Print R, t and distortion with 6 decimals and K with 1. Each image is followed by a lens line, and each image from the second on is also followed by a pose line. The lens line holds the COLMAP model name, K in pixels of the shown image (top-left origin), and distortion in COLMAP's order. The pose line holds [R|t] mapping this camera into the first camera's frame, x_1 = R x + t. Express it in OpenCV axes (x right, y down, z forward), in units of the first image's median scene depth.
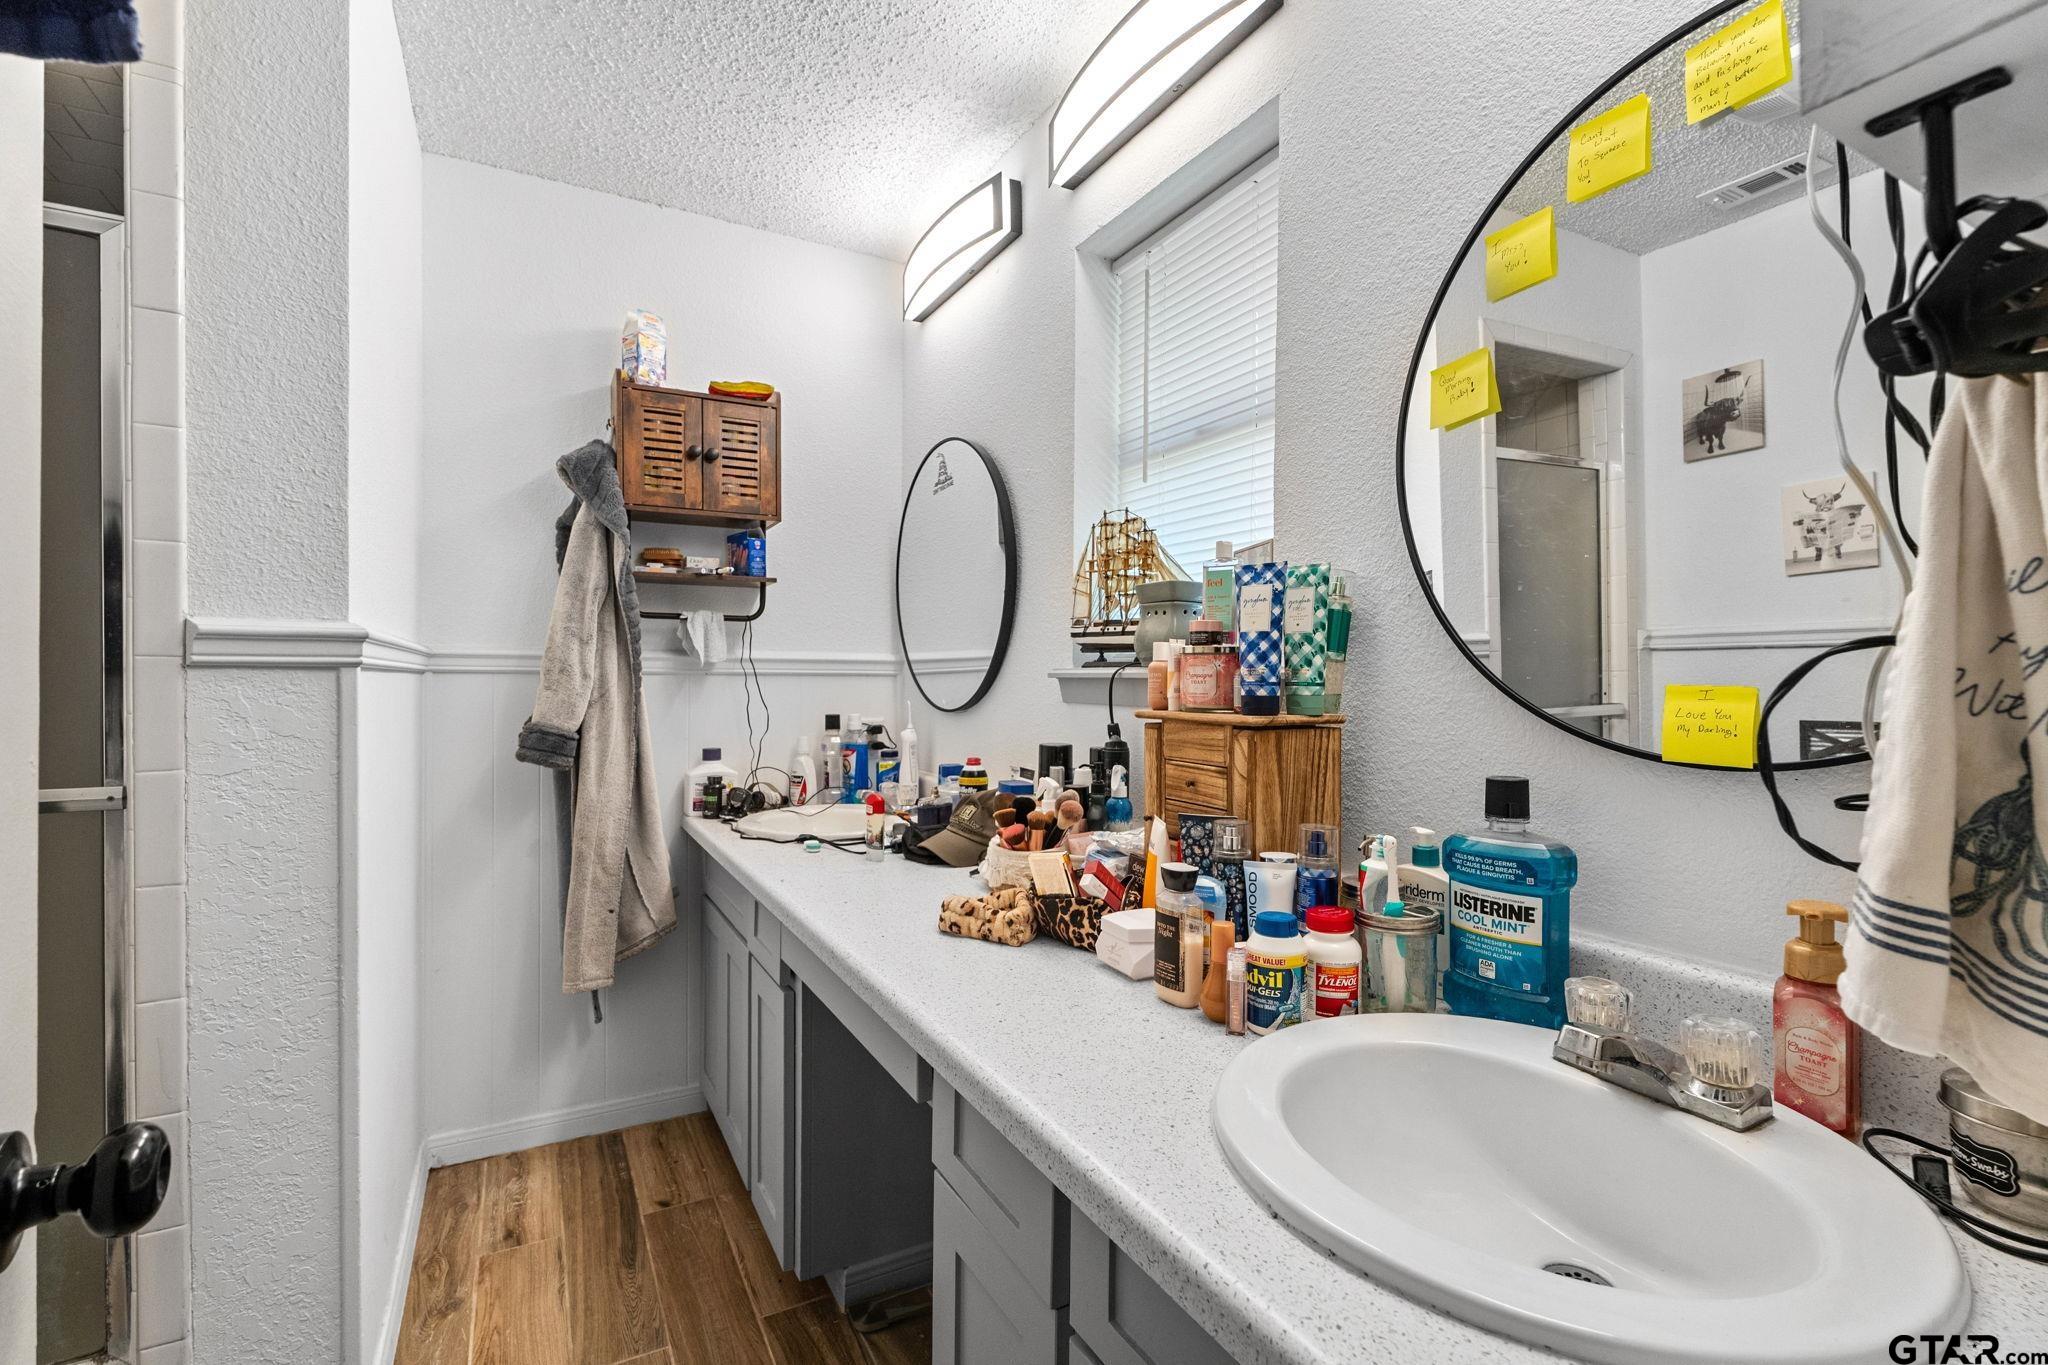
lens RADIAL K [[939.1, 0, 1027.2], [0, 939.1, 690.1], [0, 0, 1]] dist [0.003962, -0.001436]
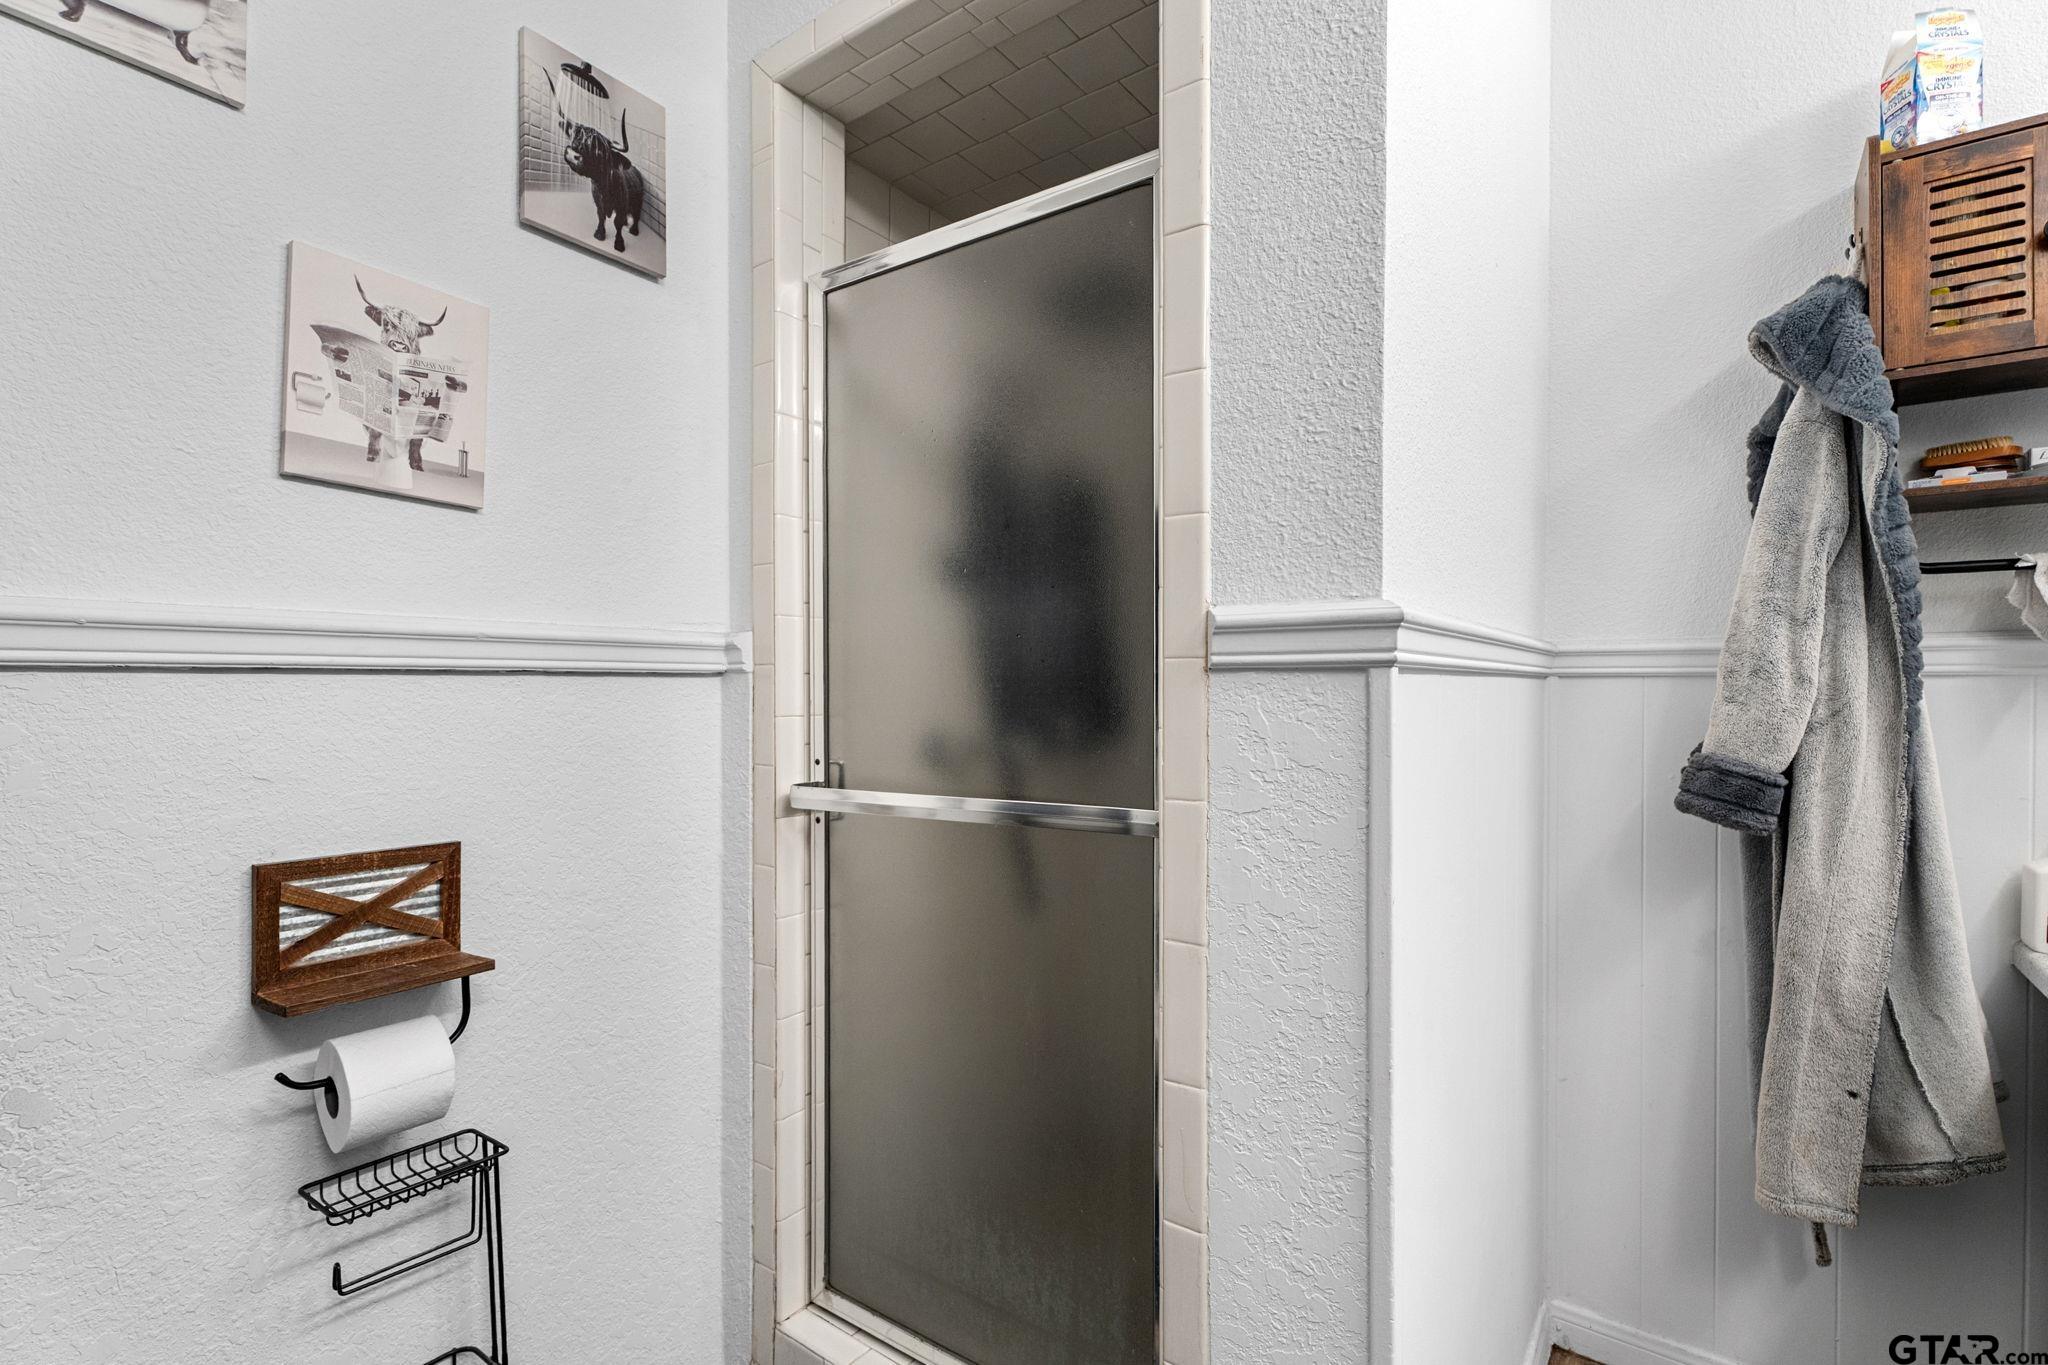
lens RADIAL K [[939.1, 0, 1027.2], [0, 939.1, 690.1], [0, 0, 1]] dist [0.003962, -0.001436]
pose [[0.430486, 0.000885, -0.902597, -0.146847], [-0.008472, 0.999959, -0.003060, -0.002795], [0.902557, 0.008964, 0.430476, 0.308693]]
